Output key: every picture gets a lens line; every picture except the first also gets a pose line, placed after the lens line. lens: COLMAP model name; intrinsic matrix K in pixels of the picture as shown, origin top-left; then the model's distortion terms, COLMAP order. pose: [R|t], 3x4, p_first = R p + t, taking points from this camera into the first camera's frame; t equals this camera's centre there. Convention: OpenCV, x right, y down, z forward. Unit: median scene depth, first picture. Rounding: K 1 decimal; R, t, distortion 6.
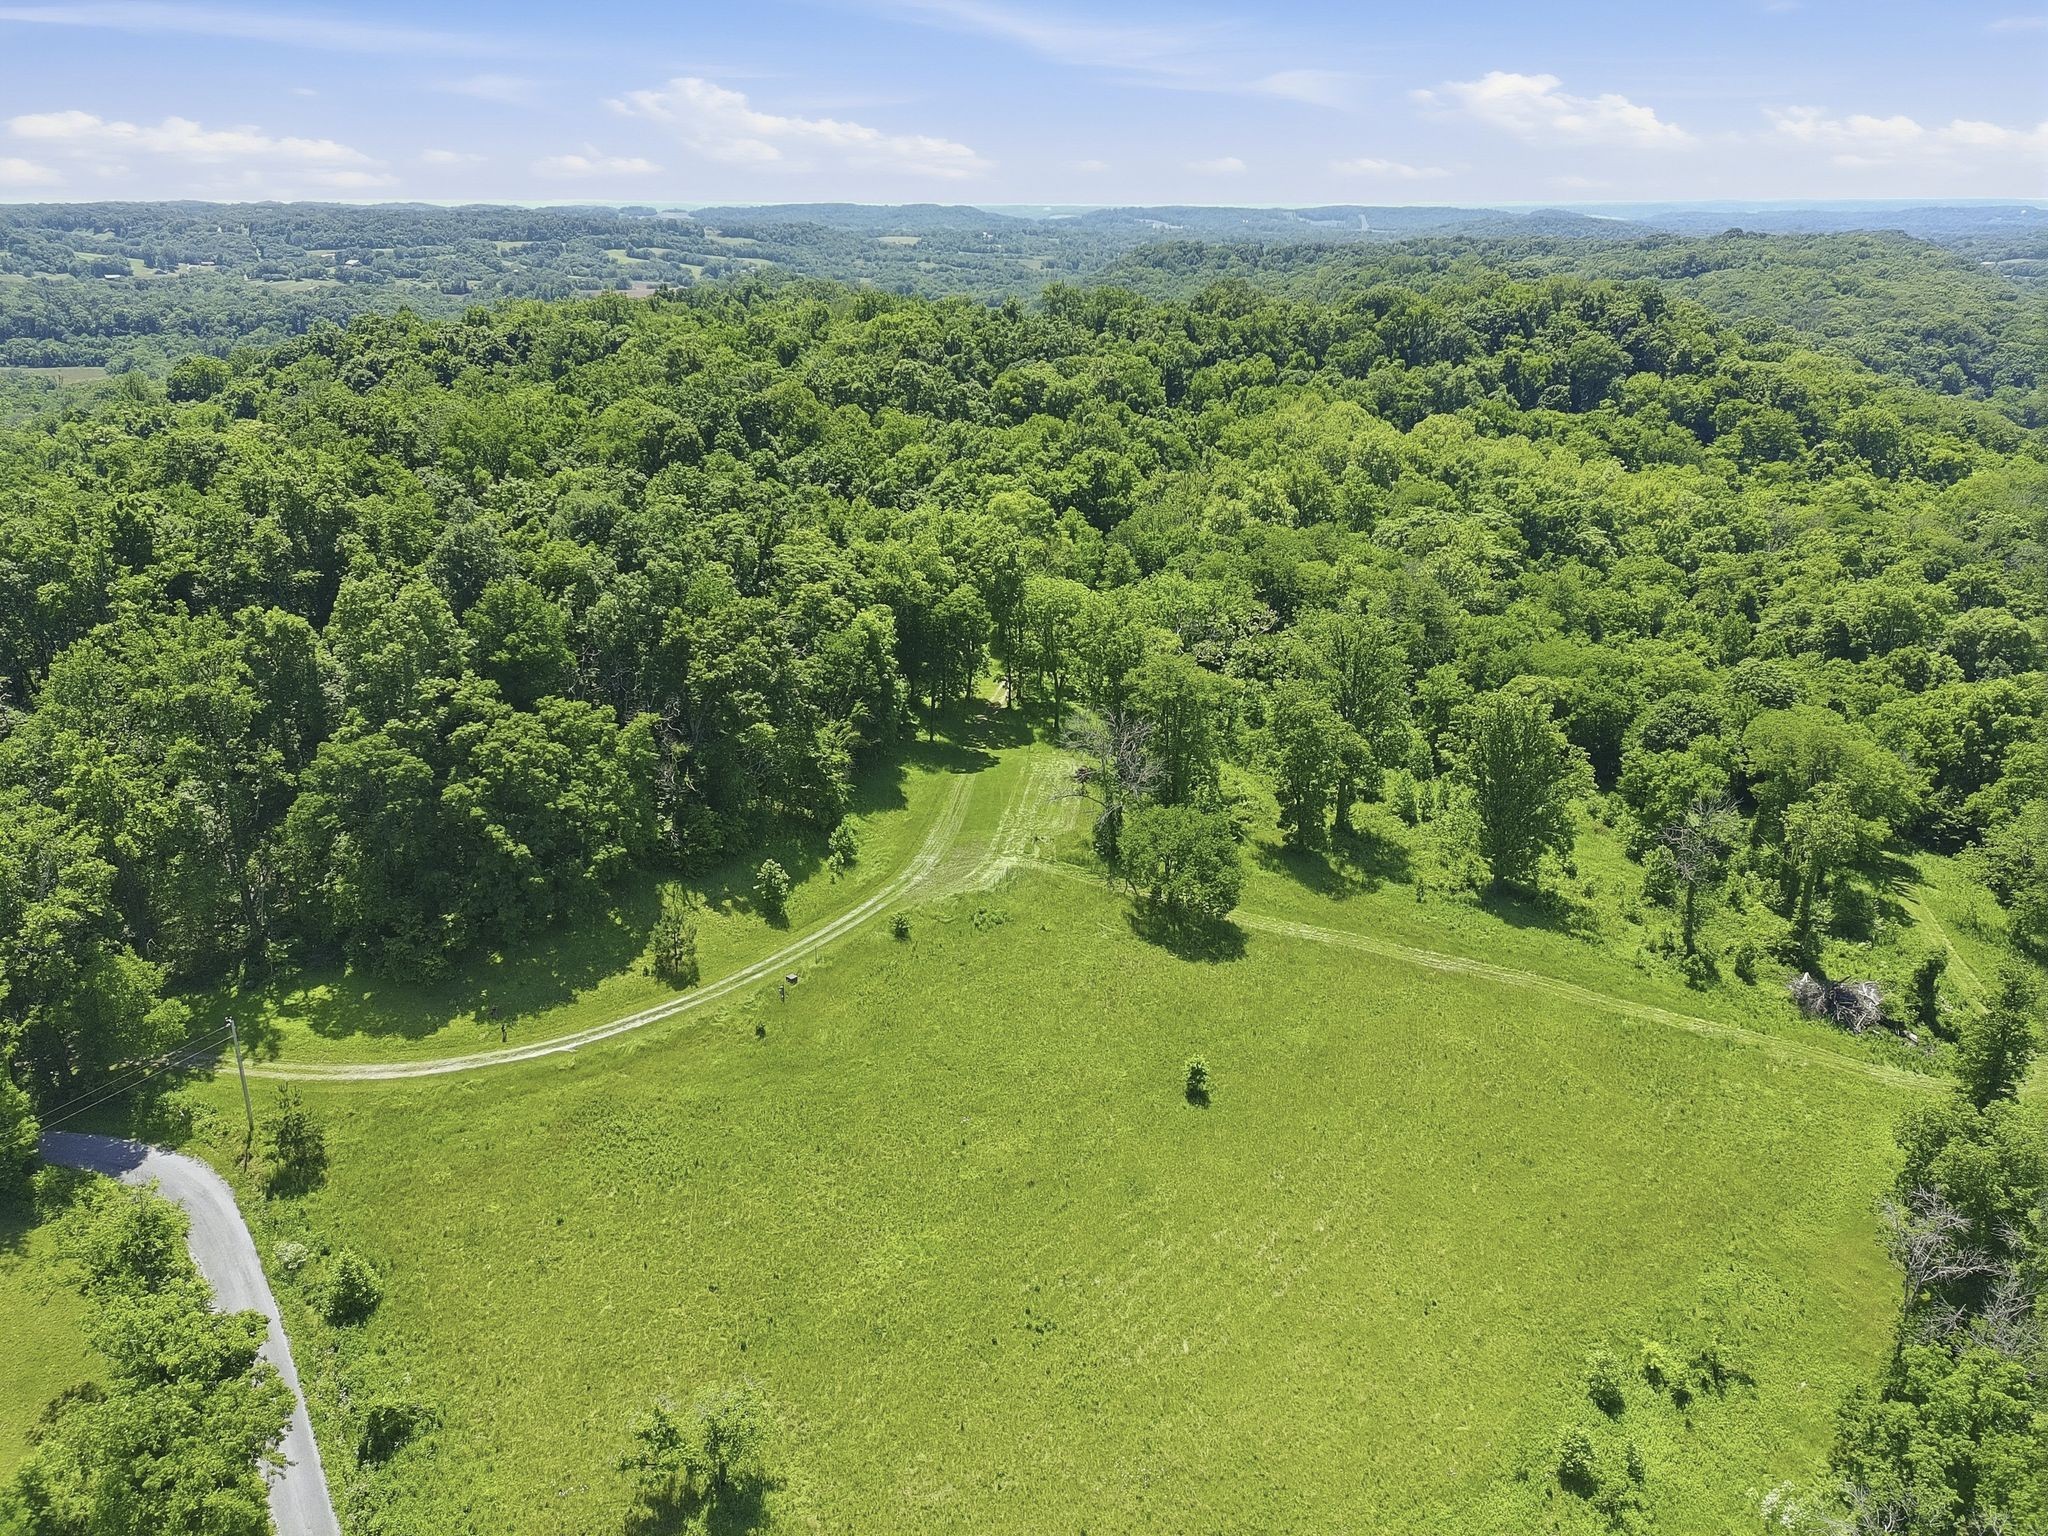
lens RADIAL K [[1504.8, 0, 1024.4], [0, 1504.8, 726.0], [0, 0, 1]] dist [0.075272, -0.087276]
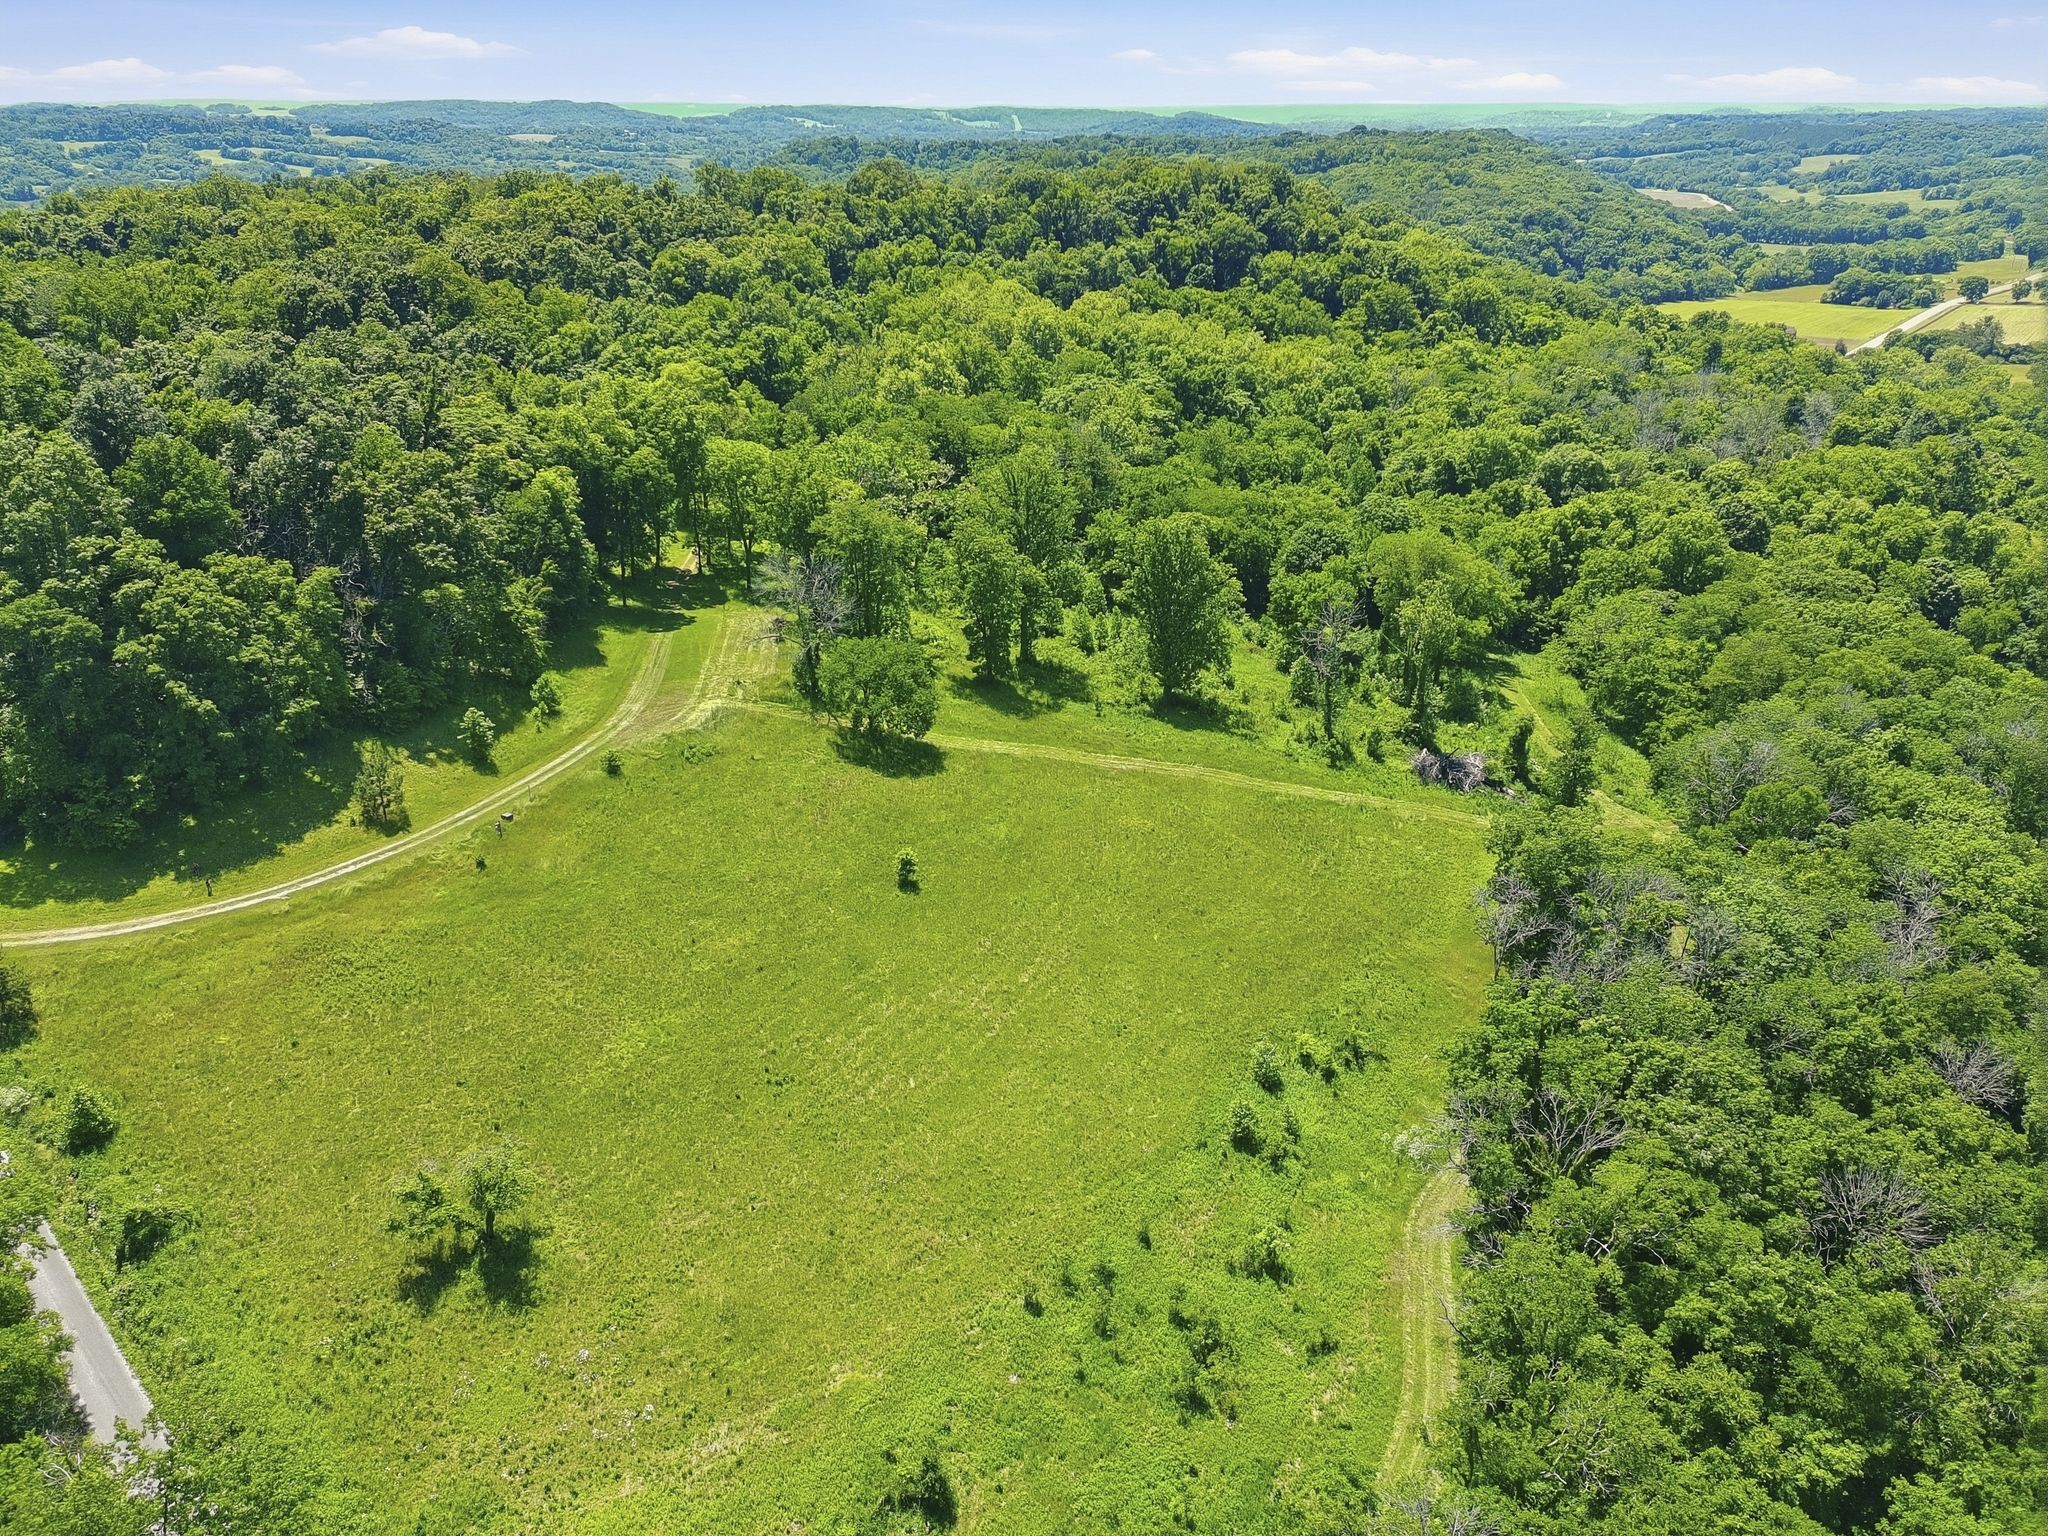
lens RADIAL K [[1557.5, 0, 1039.9], [0, 1557.5, 772.2], [0, 0, 1]] dist [0.068881, -0.080001]
pose [[0.976443, -0.083252, 0.199069, -0.008528], [0.071965, 0.995397, 0.063291, 0.080495], [-0.203422, -0.047474, 0.977940, -0.094121]]
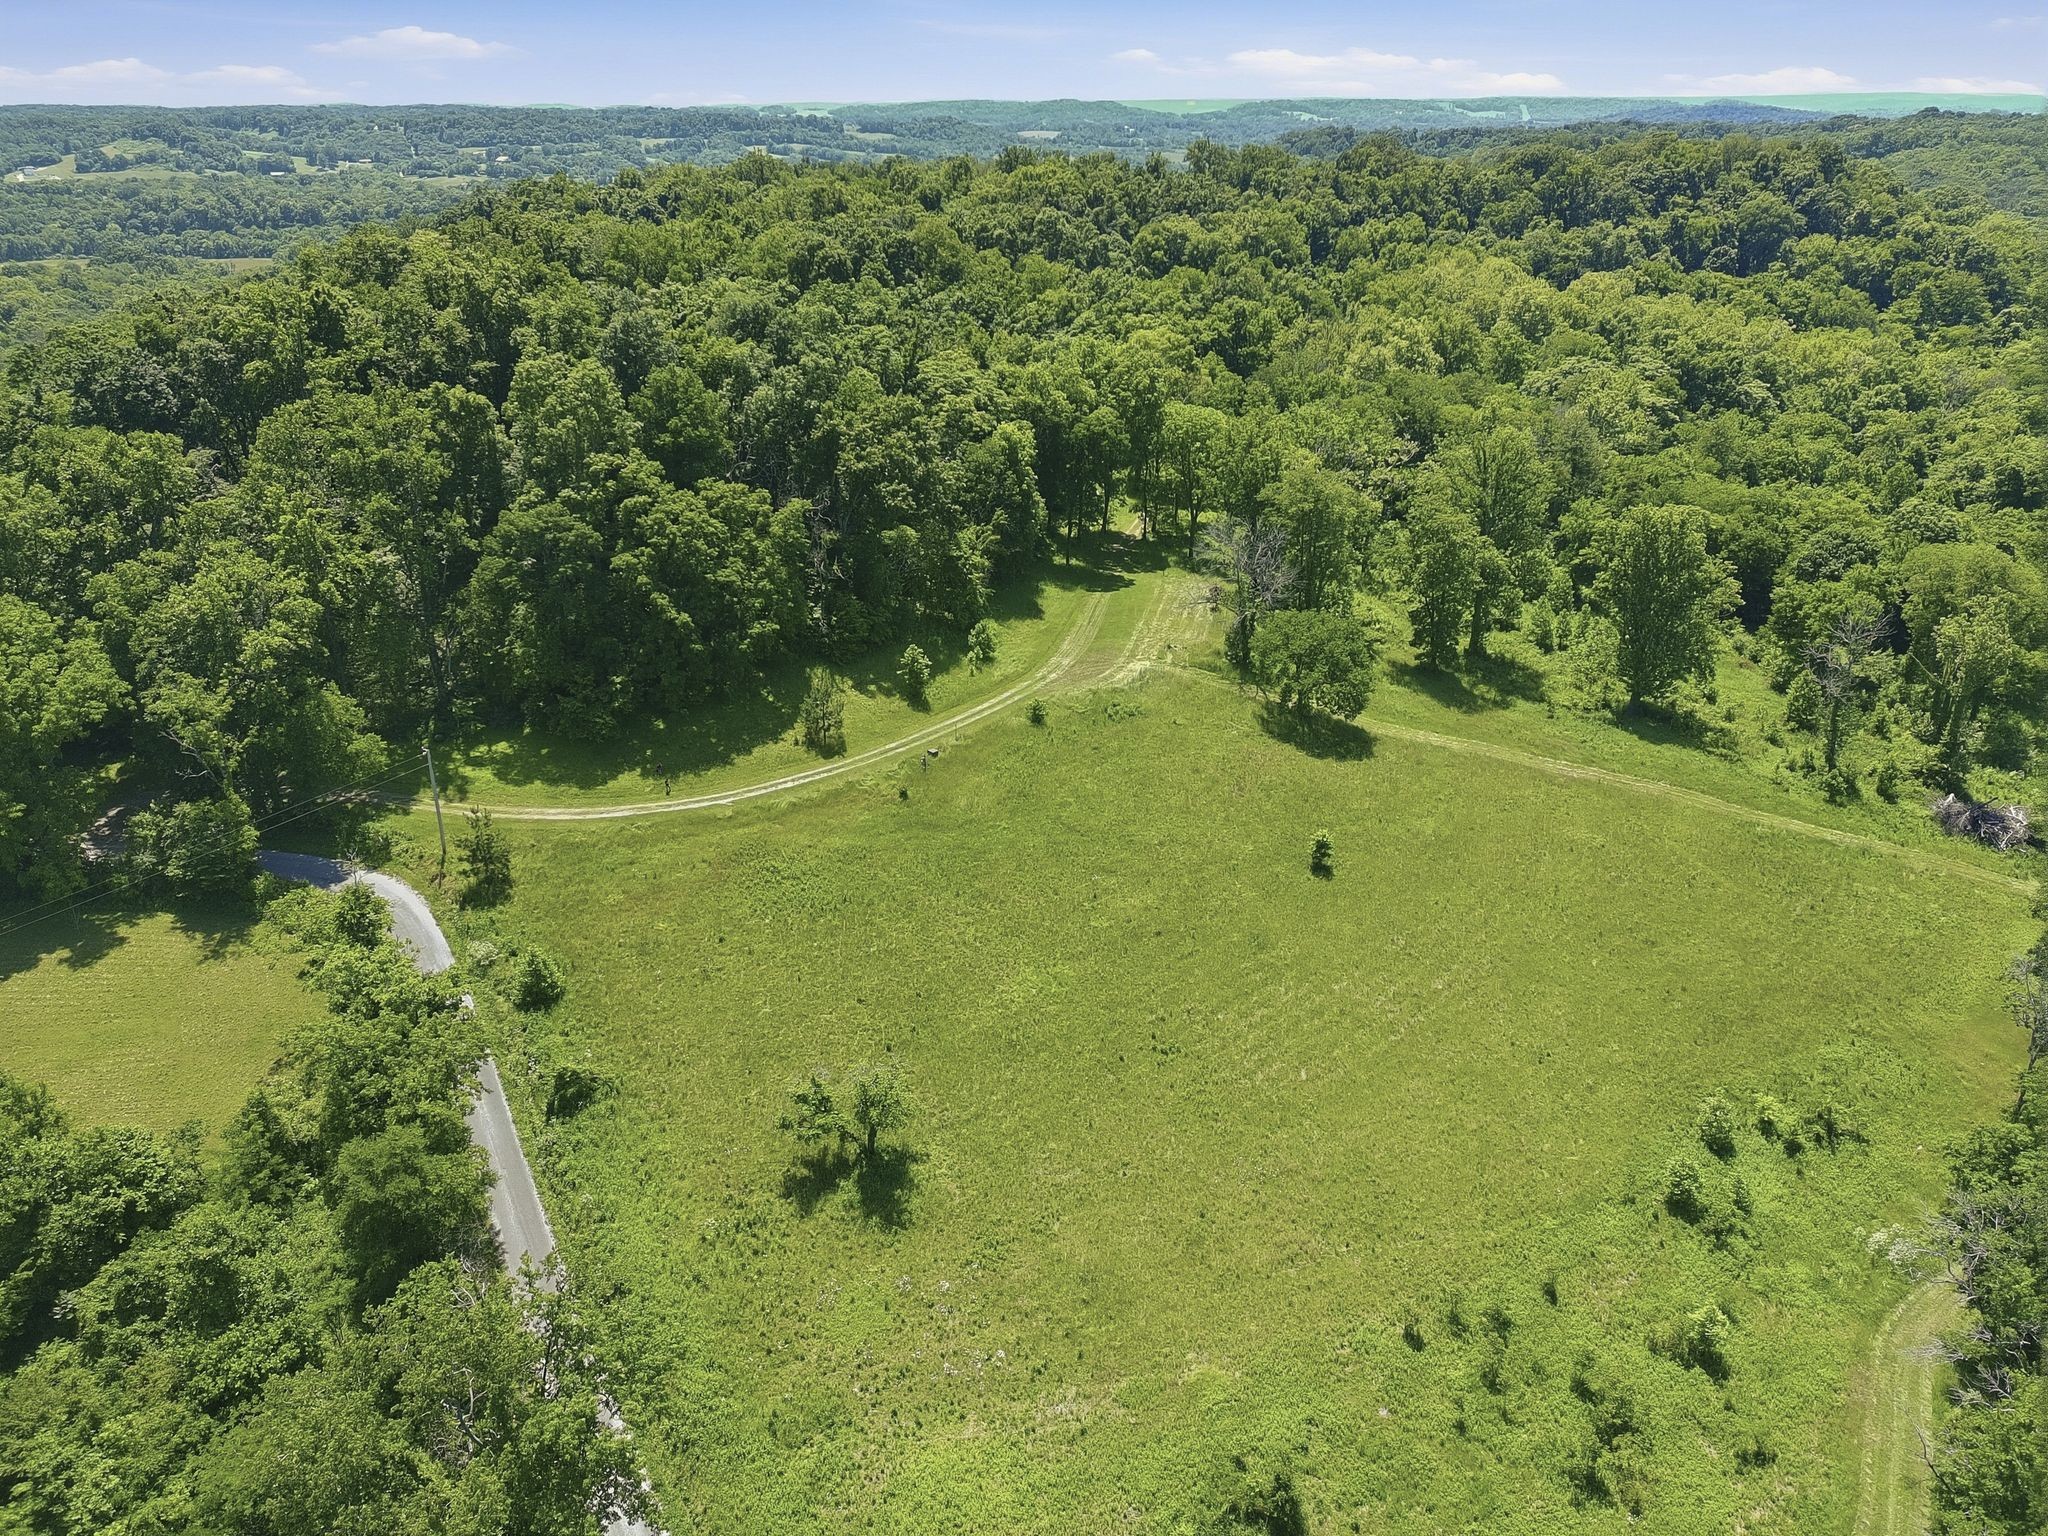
lens RADIAL K [[1517.1, 0, 1019.5], [0, 1517.1, 785.8], [0, 0, 1]] dist [0.069133, -0.072551]
pose [[0.996258, 0.026644, -0.082216, -0.005839], [-0.021538, 0.997820, 0.062385, 0.103391], [0.083699, -0.060380, 0.994660, -0.037544]]
